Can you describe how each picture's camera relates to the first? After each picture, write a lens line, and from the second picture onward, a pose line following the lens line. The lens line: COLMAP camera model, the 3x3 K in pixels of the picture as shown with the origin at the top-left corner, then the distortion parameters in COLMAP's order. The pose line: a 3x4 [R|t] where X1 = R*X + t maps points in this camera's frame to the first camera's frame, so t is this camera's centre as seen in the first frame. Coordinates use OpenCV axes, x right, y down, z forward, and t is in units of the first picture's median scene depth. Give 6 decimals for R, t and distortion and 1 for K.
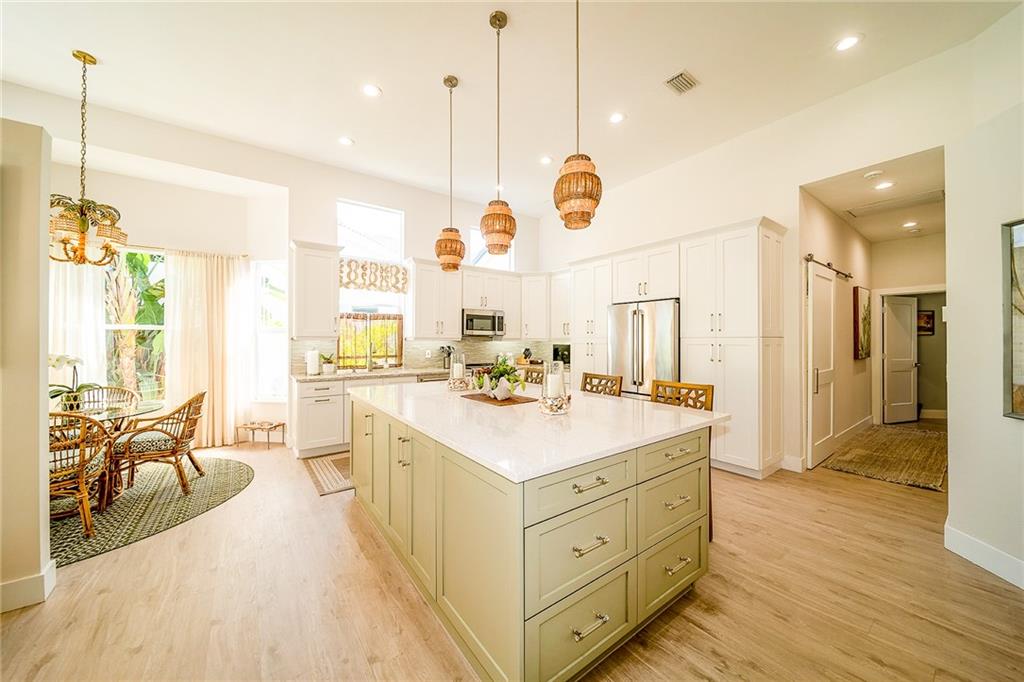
lens RADIAL K [[358.1, 0, 510.3], [0, 358.1, 340.2], [0, 0, 1]] dist [-0.008440, -0.000027]
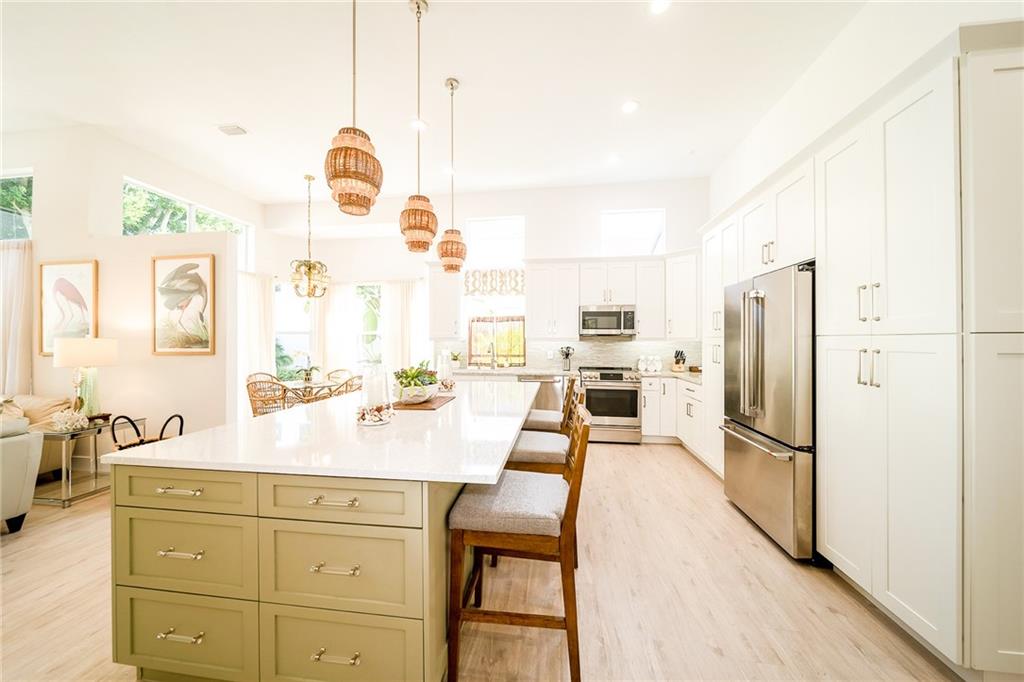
lens RADIAL K [[358.1, 0, 504.8], [0, 358.1, 340.5], [0, 0, 1]] dist [-0.008440, -0.000027]
pose [[0.719726, -0.002025, -0.694255, 0.408976], [0.002572, 0.999997, -0.000251, -0.000150], [0.694253, -0.001605, 0.719729, 0.235272]]
